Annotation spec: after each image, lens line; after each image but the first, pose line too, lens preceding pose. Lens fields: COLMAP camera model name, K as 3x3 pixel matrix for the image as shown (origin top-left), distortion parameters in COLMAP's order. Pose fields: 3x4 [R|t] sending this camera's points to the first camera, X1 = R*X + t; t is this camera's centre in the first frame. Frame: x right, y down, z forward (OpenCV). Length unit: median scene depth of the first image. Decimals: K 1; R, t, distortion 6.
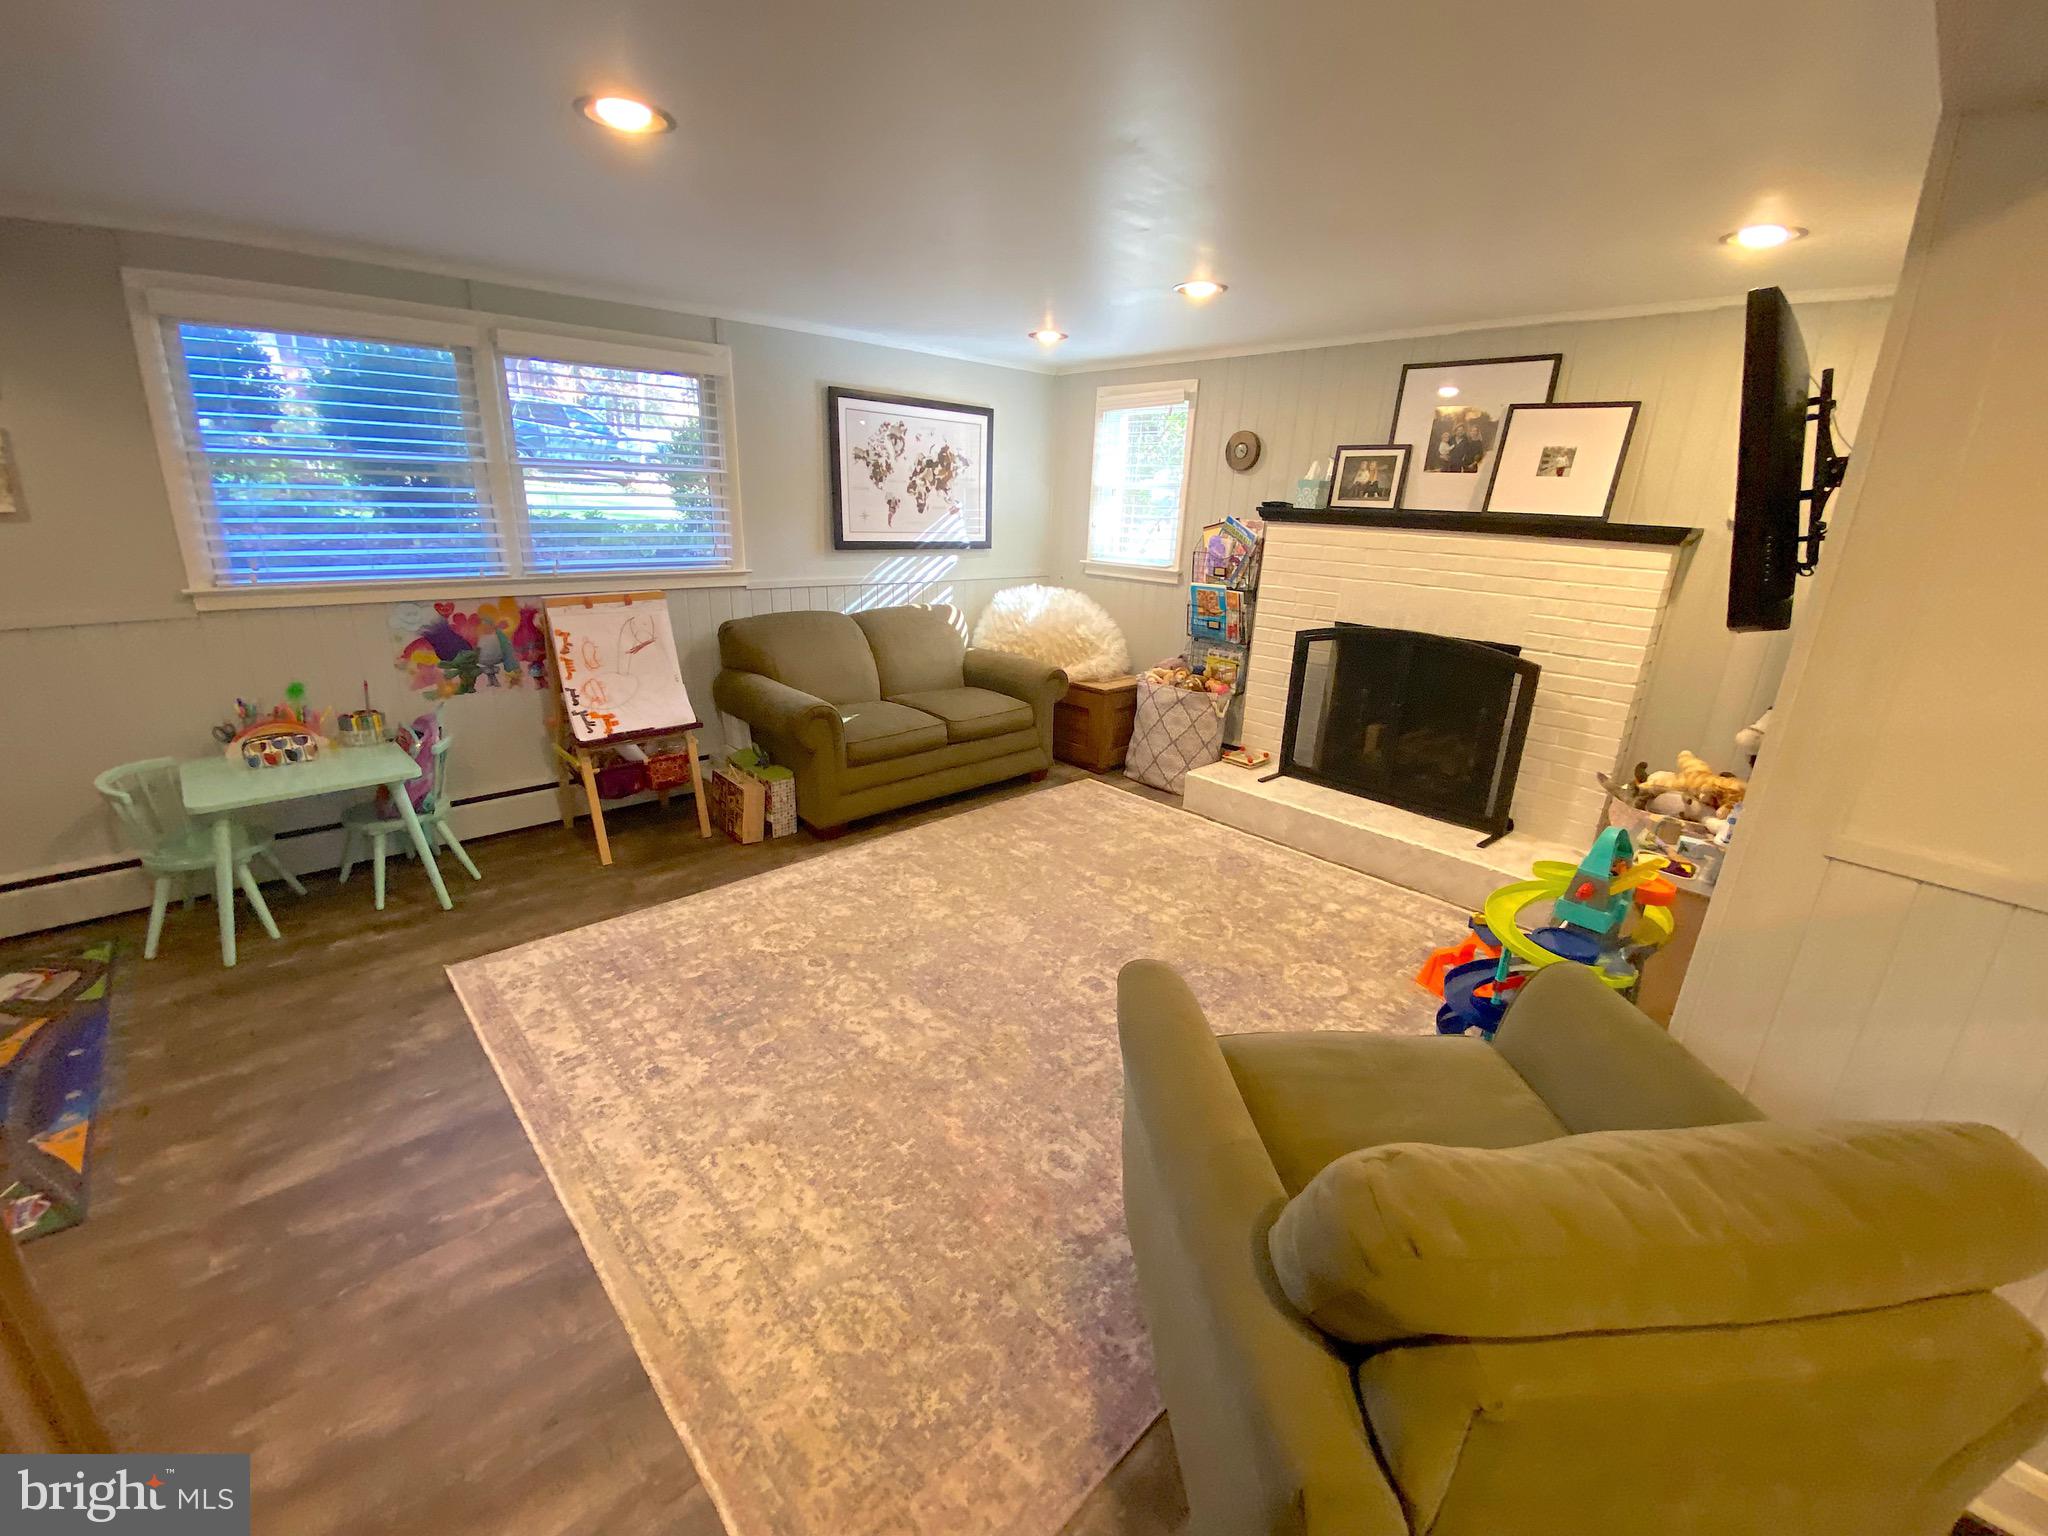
lens RADIAL K [[831.6, 0, 1024.0], [0, 831.6, 768.0], [0, 0, 1]] dist [0.000702, -0.000194]
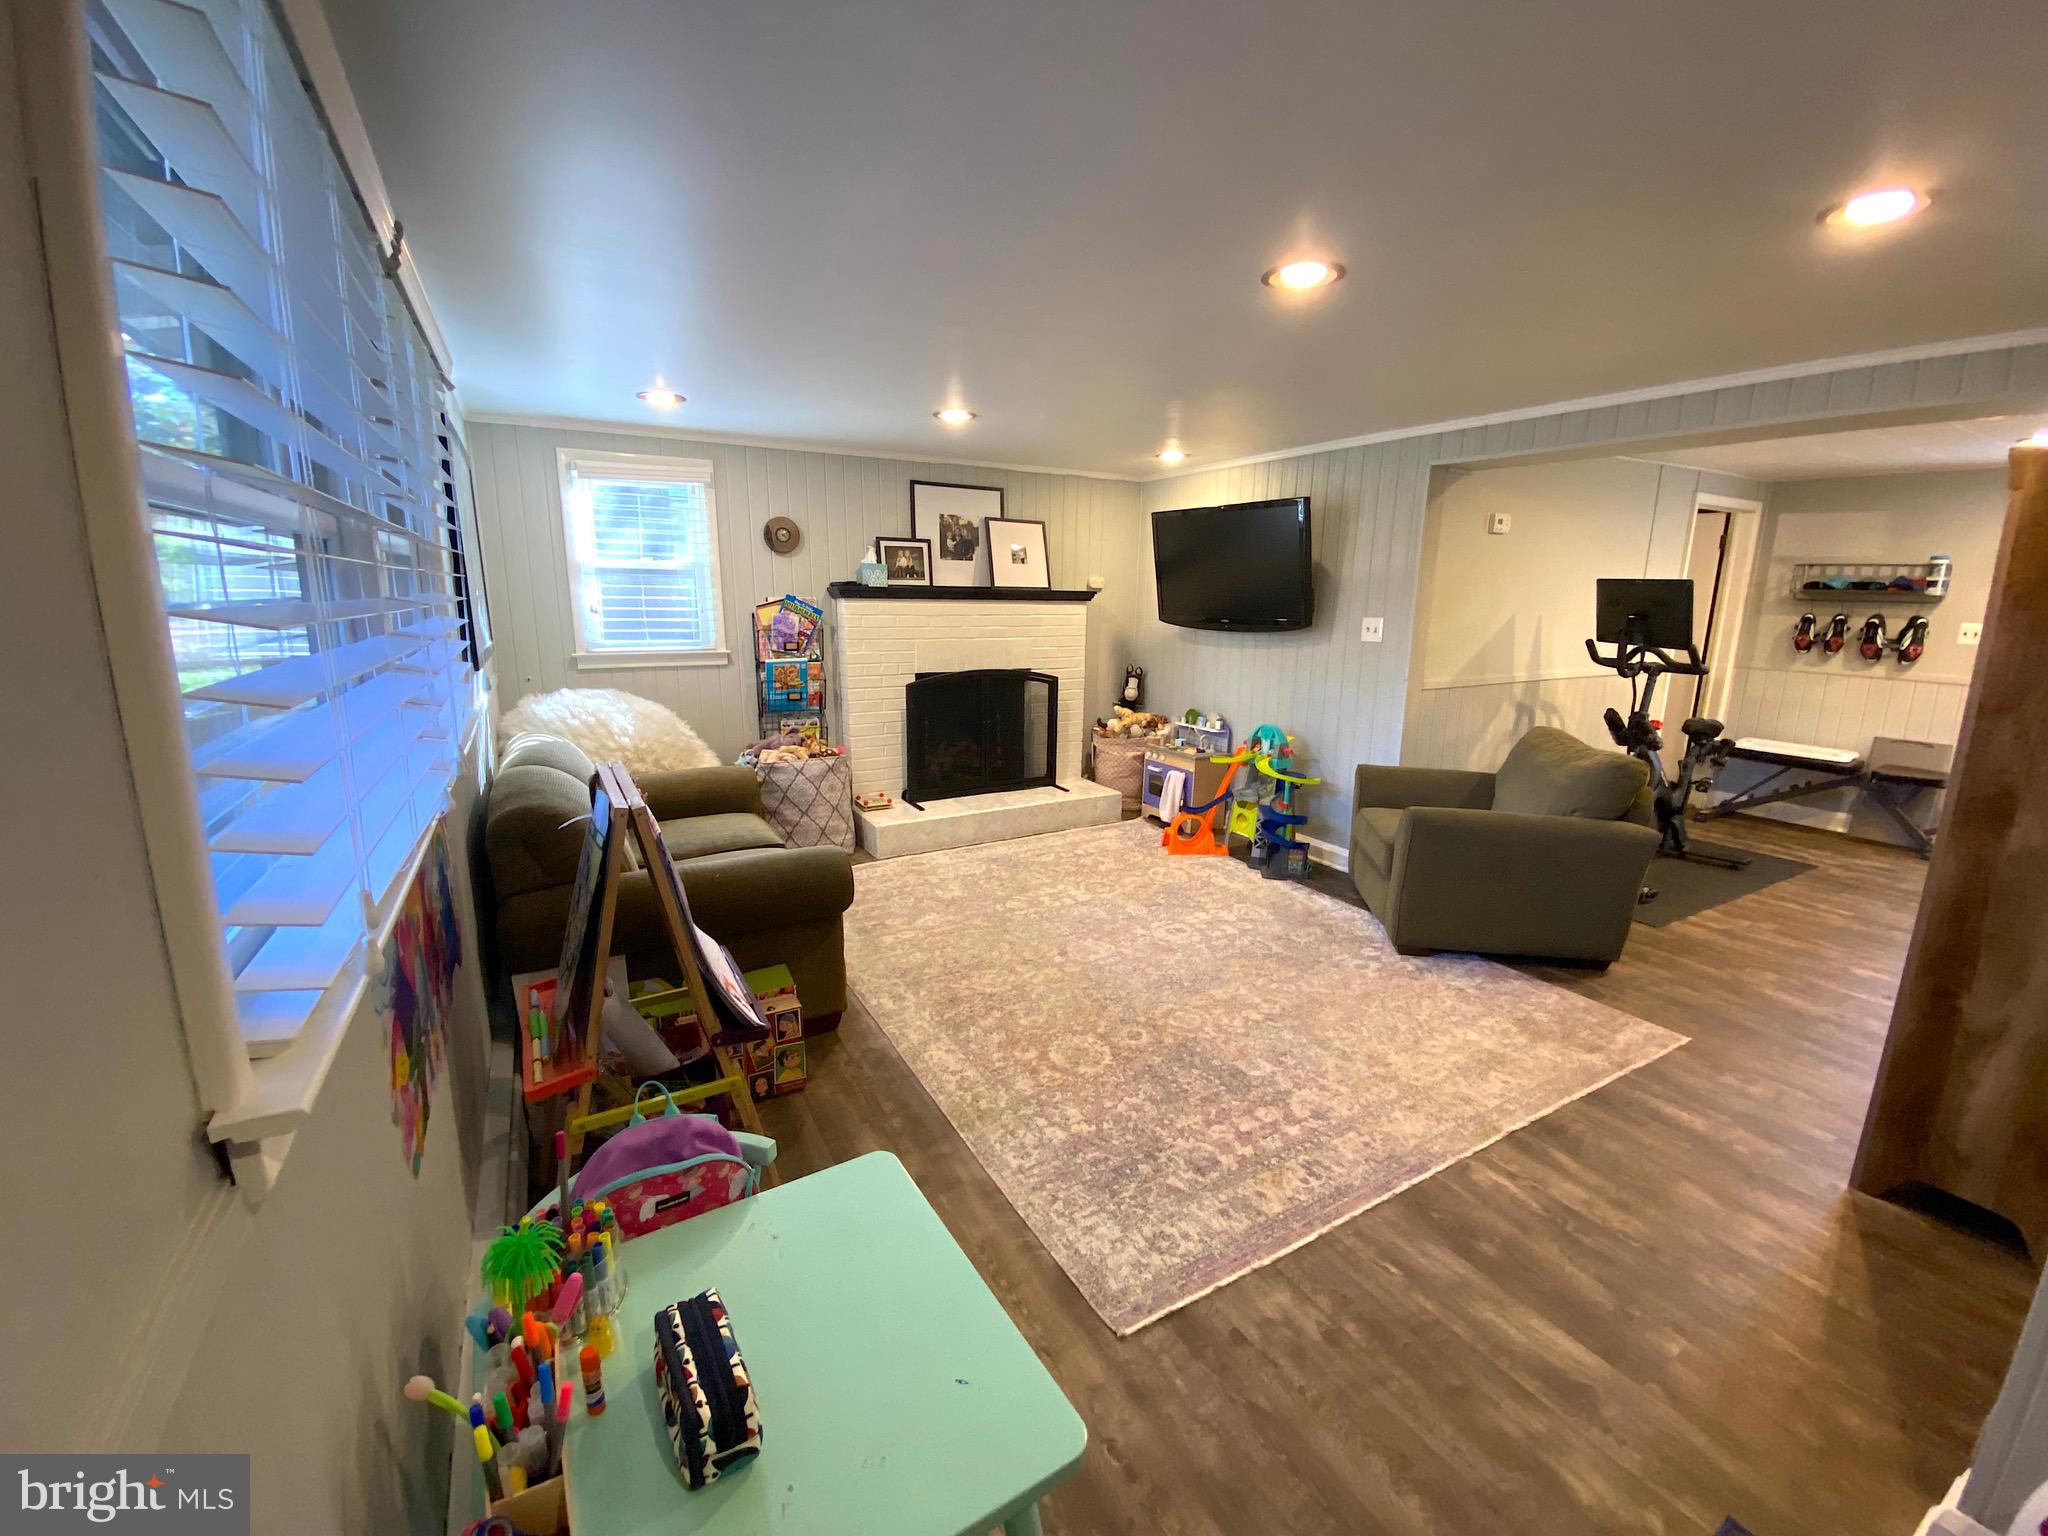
lens RADIAL K [[827.2, 0, 1016.9], [0, 827.2, 760.2], [0, 0, 1]] dist [0.025890, -0.000025]
pose [[0.233774, -0.232421, 0.944103, -0.902321], [0.295370, 0.942095, 0.158789, -0.227108], [-0.926340, 0.241739, 0.288887, 0.577784]]
